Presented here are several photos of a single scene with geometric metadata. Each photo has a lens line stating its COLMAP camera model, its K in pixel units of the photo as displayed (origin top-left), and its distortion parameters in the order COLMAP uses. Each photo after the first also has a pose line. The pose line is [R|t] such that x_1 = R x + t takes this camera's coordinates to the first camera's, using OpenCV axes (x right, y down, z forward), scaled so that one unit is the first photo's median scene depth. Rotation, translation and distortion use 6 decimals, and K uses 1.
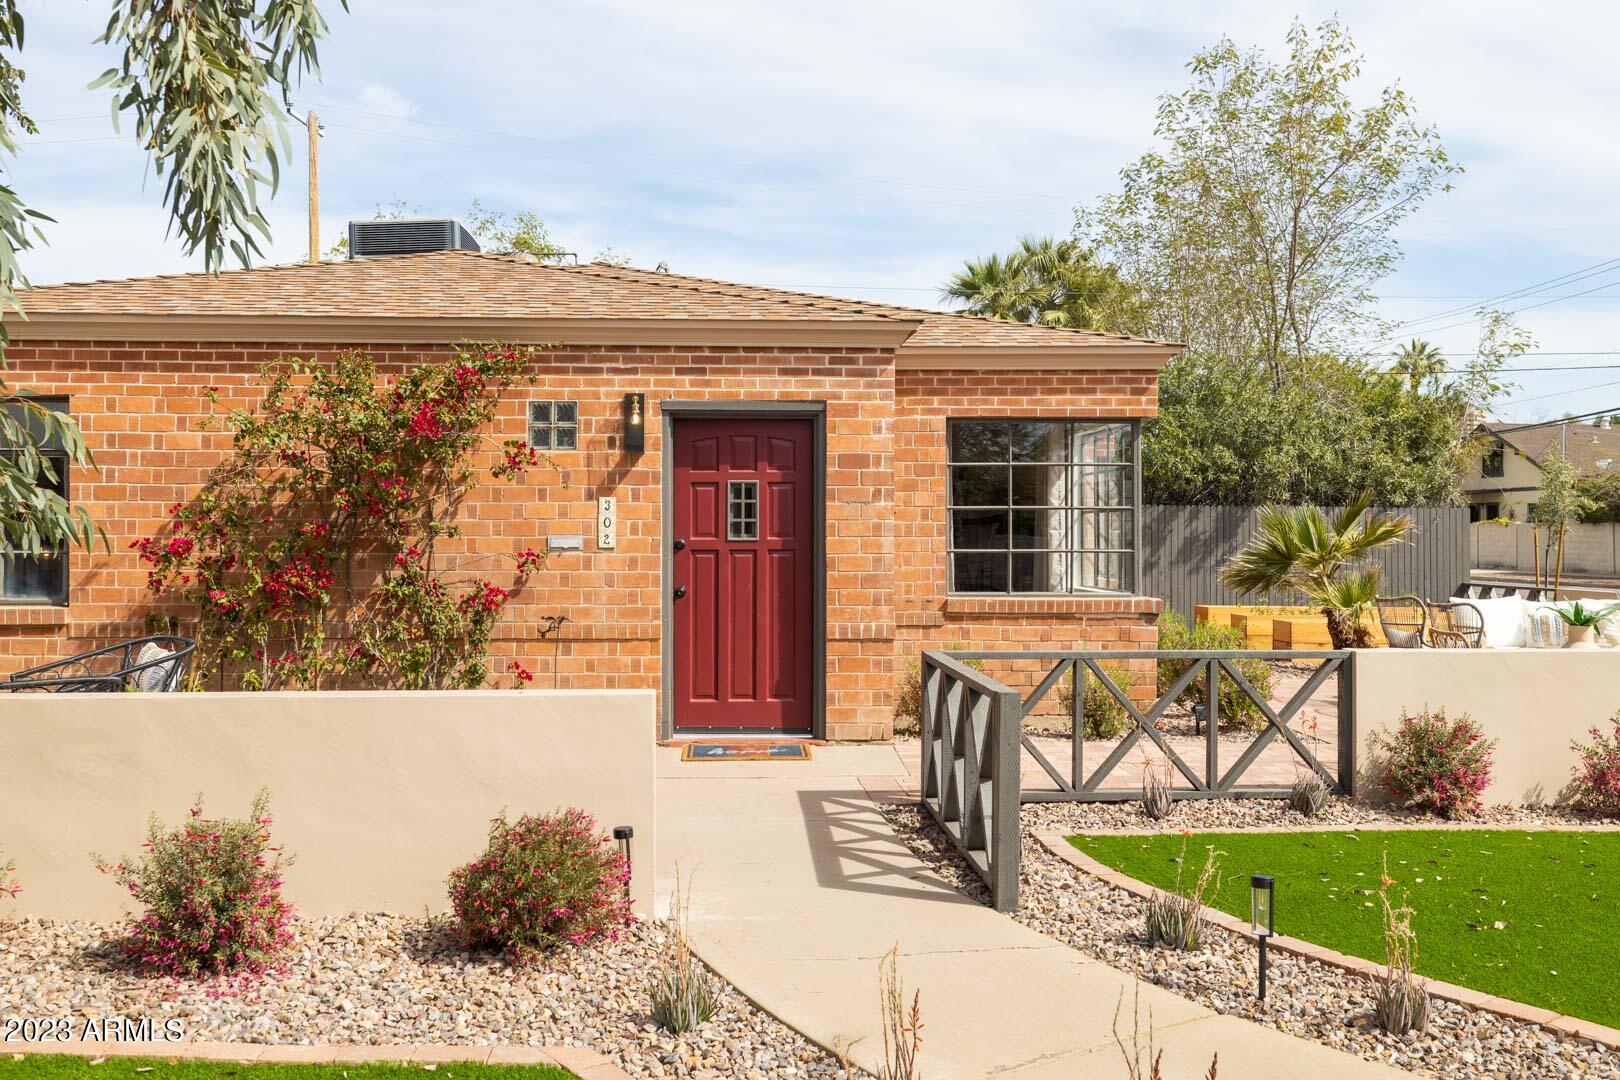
lens RADIAL K [[1536.8, 0, 806.5], [0, 1536.8, 538.3], [0, 0, 1]] dist [0.000815, 0.000000]
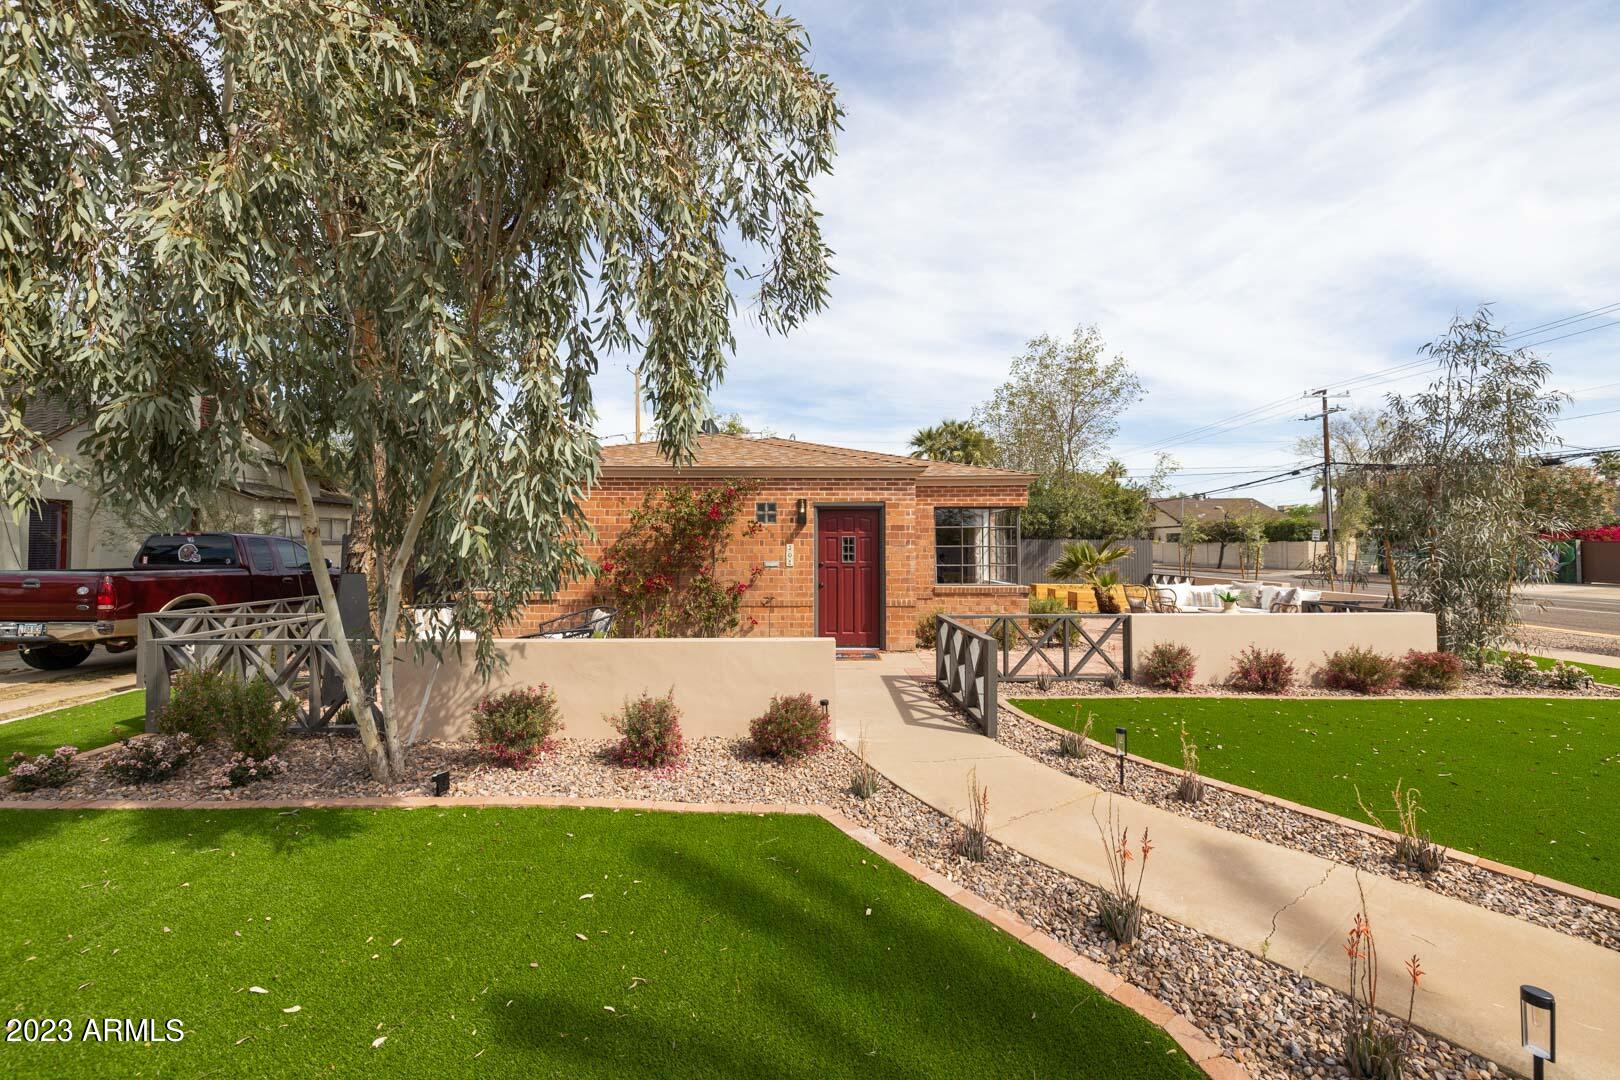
lens RADIAL K [[670.0, 0, 815.3], [0, 670.0, 534.4], [0, 0, 1]] dist [0.001369, 0.000069]
pose [[0.999182, -0.003050, -0.040333, -0.051233], [0.002192, 0.999770, -0.021313, -0.019644], [0.040389, 0.021207, 0.998959, 0.003534]]
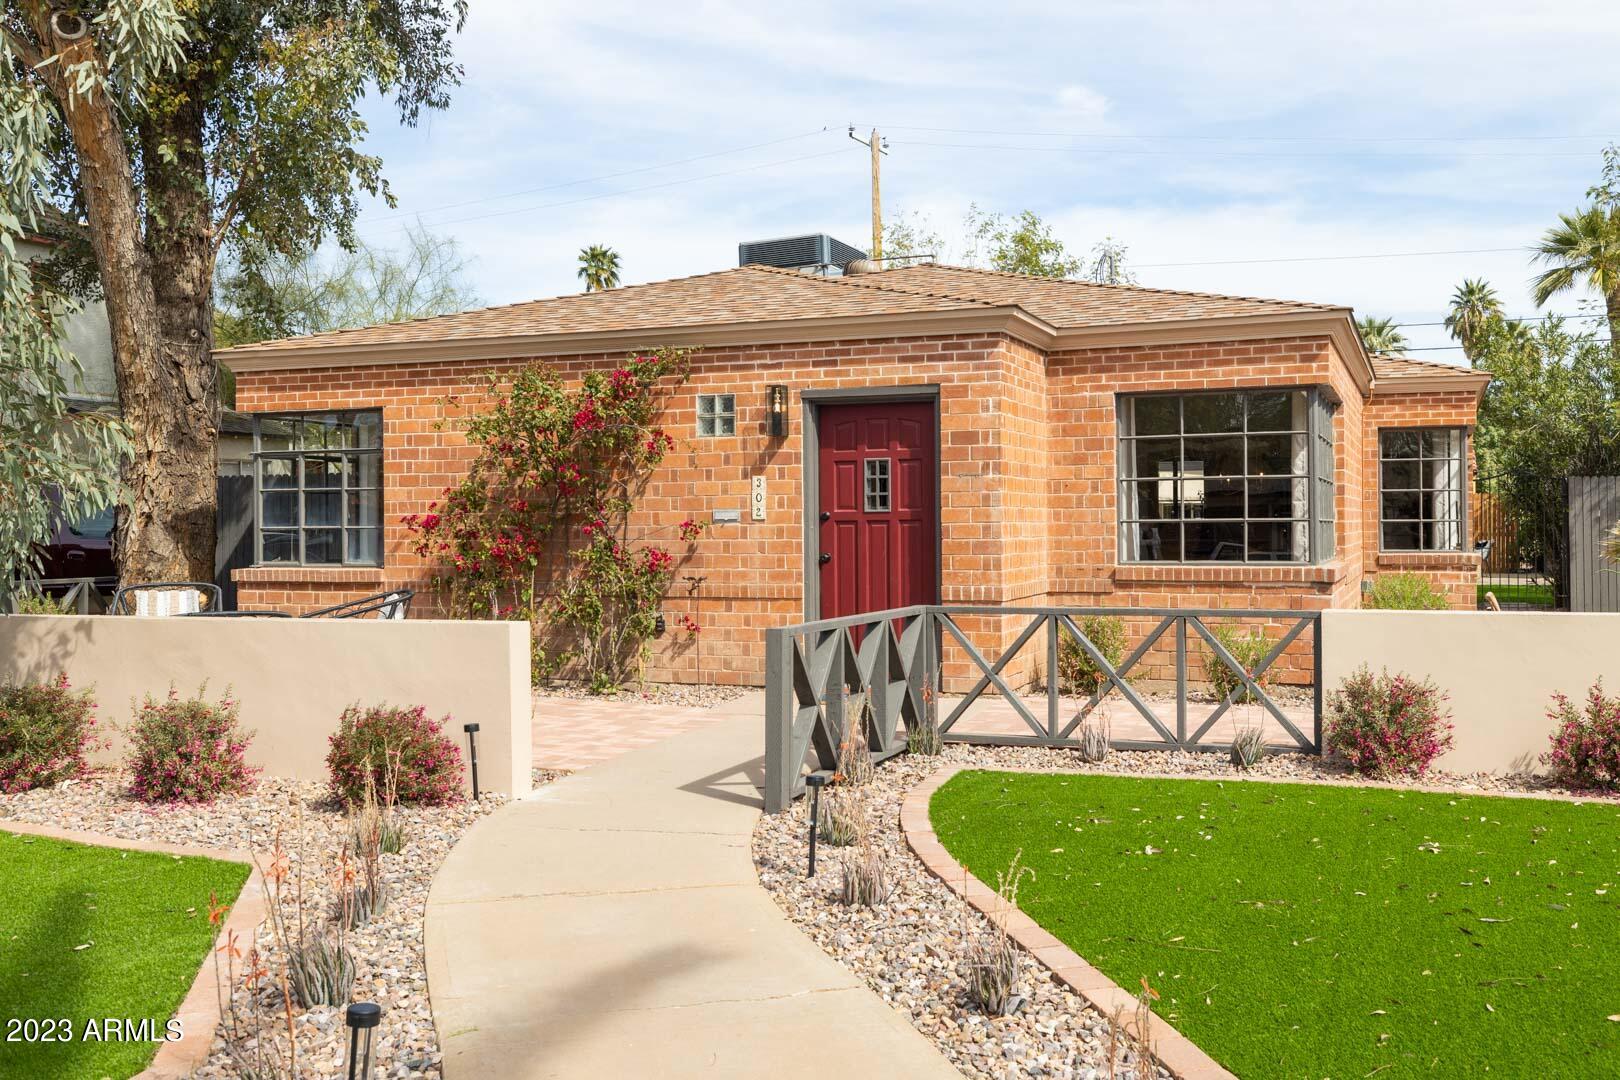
lens RADIAL K [[1536.8, 0, 820.1], [0, 1536.8, 533.3], [0, 0, 1]] dist [0.000815, 0.000000]
pose [[0.913086, -0.006968, -0.407708, 0.382316], [0.008478, 0.999962, 0.001896, 0.014814], [0.407680, -0.005188, 0.913110, -0.039829]]
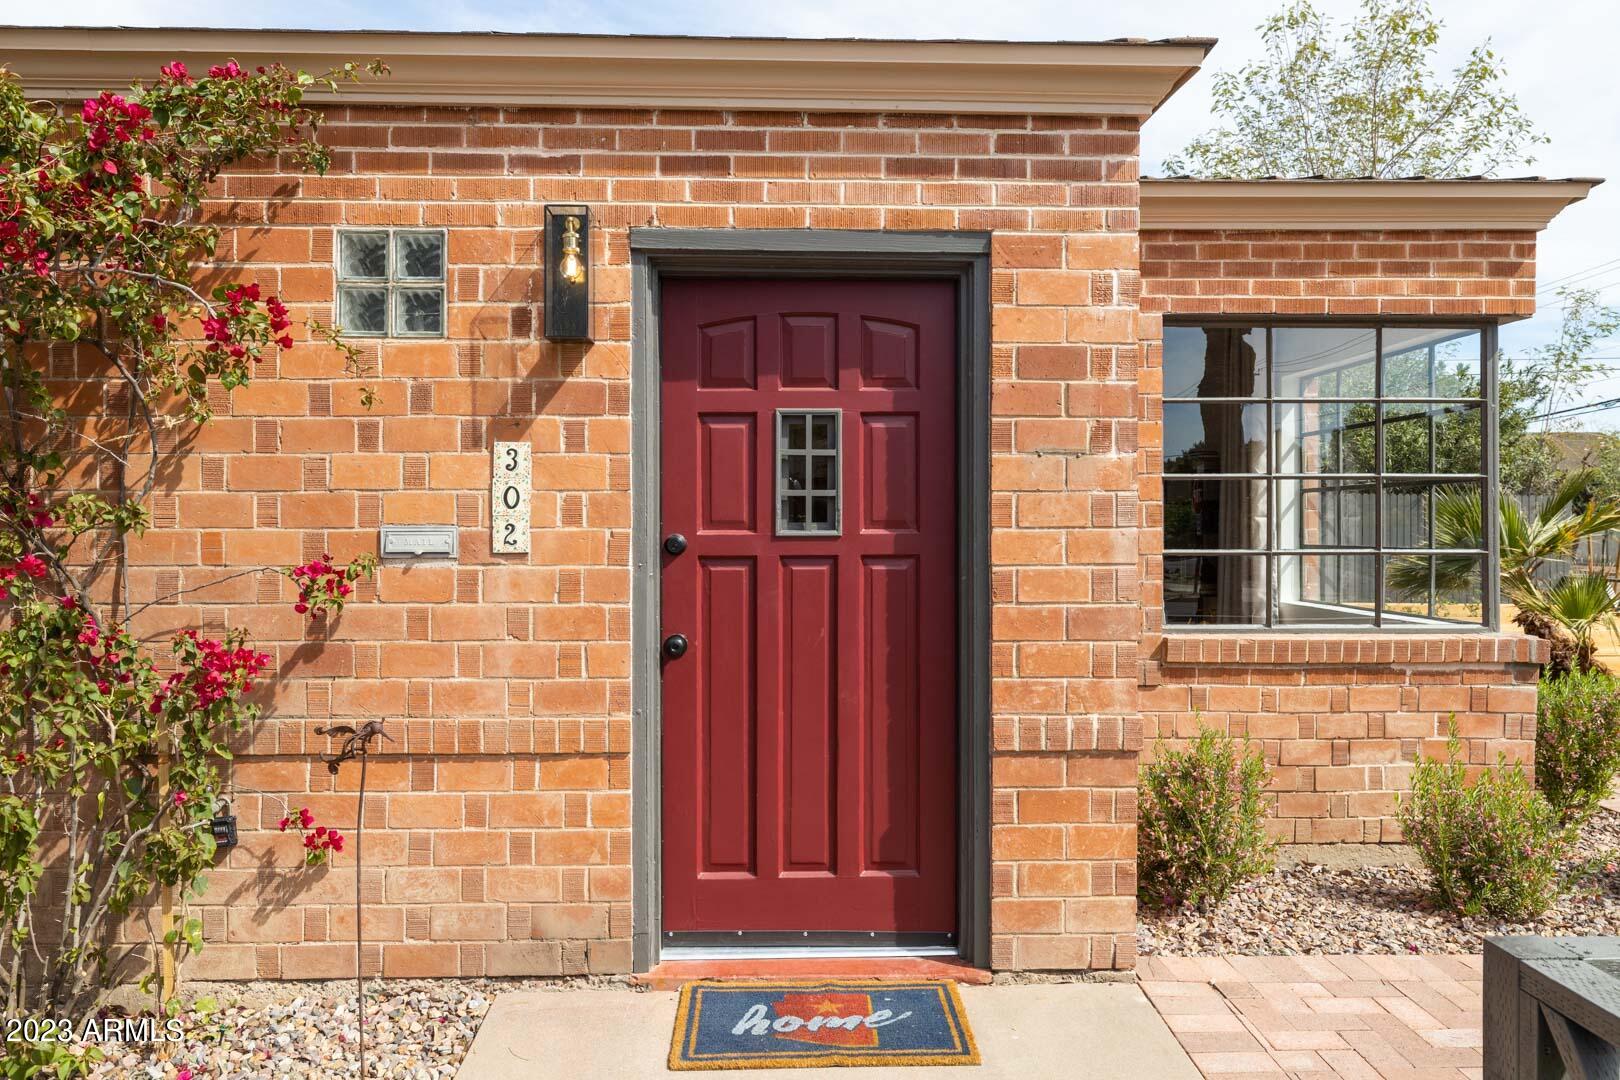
lens RADIAL K [[1208.1, 0, 822.0], [0, 1208.1, 530.3], [0, 0, 1]] dist [-0.004365, -0.000041]
pose [[0.999951, -0.001916, -0.009733, -0.034279], [0.001922, 0.999998, 0.000569, -0.000553], [0.009732, -0.000588, 0.999952, 0.639392]]
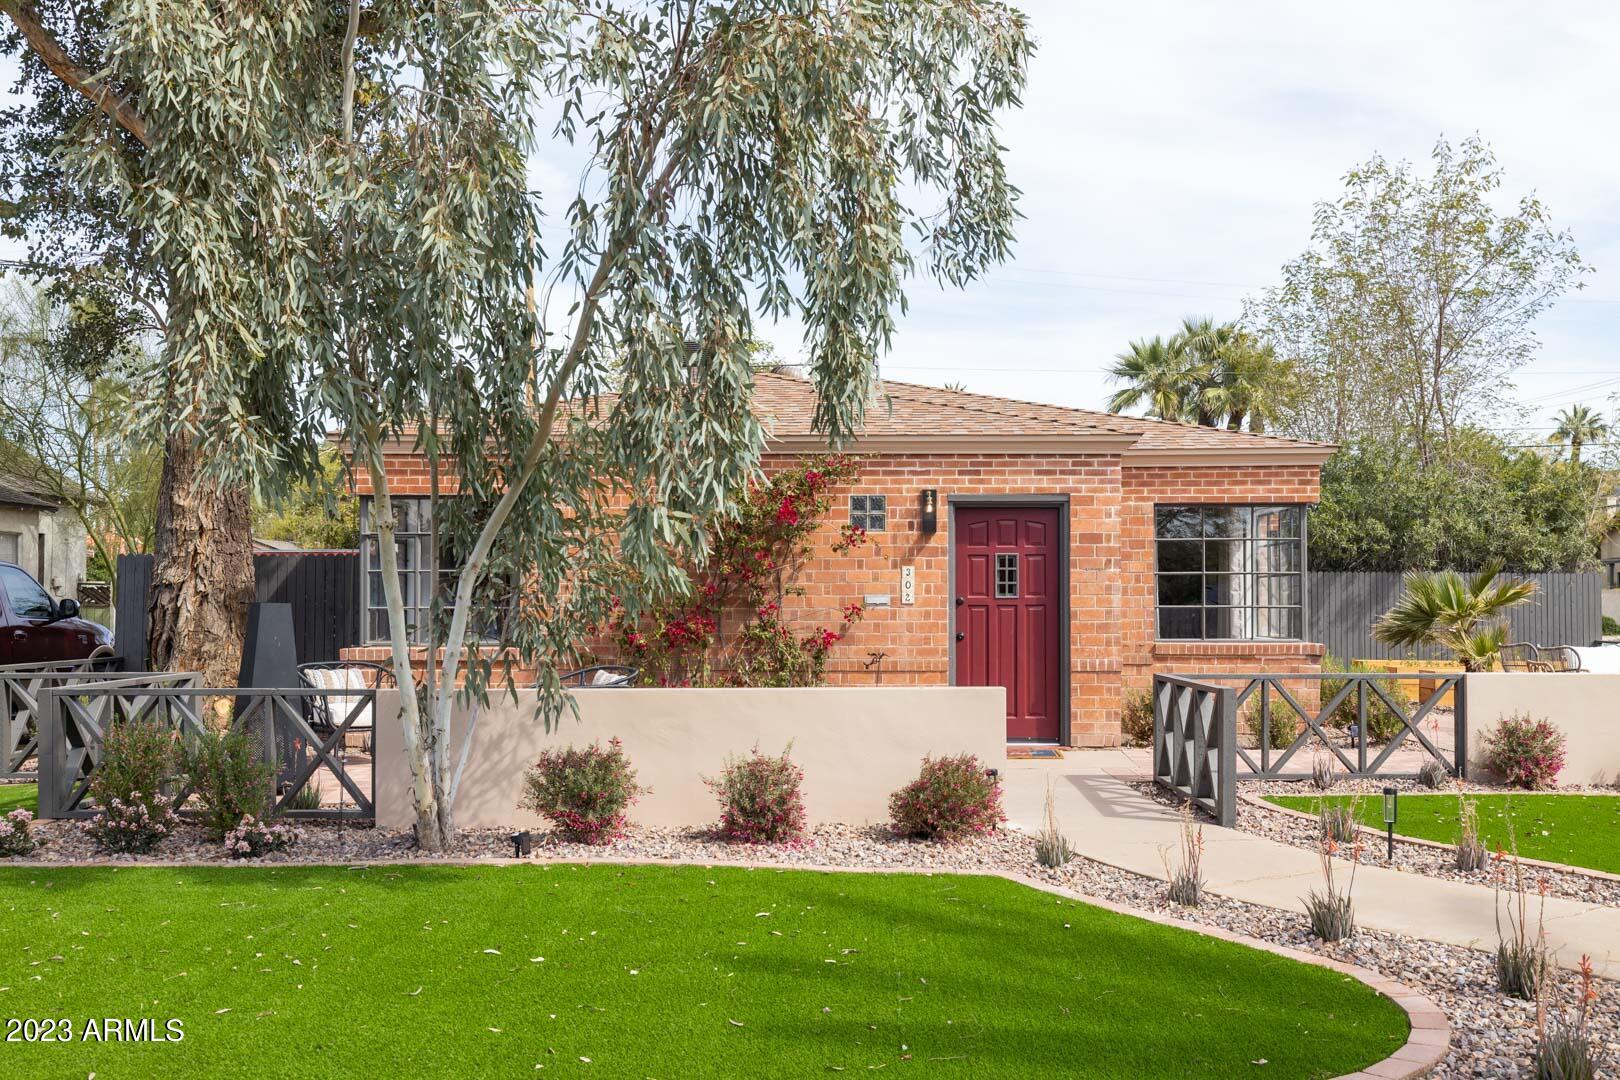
lens RADIAL K [[1536.8, 0, 865.1], [0, 1536.8, 600.5], [0, 0, 1]] dist [0.000815, 0.000000]
pose [[0.998249, -0.003039, -0.059069, -0.087001], [0.002762, 0.999985, -0.004778, 0.009763], [0.059082, 0.004606, 0.998242, -0.350493]]
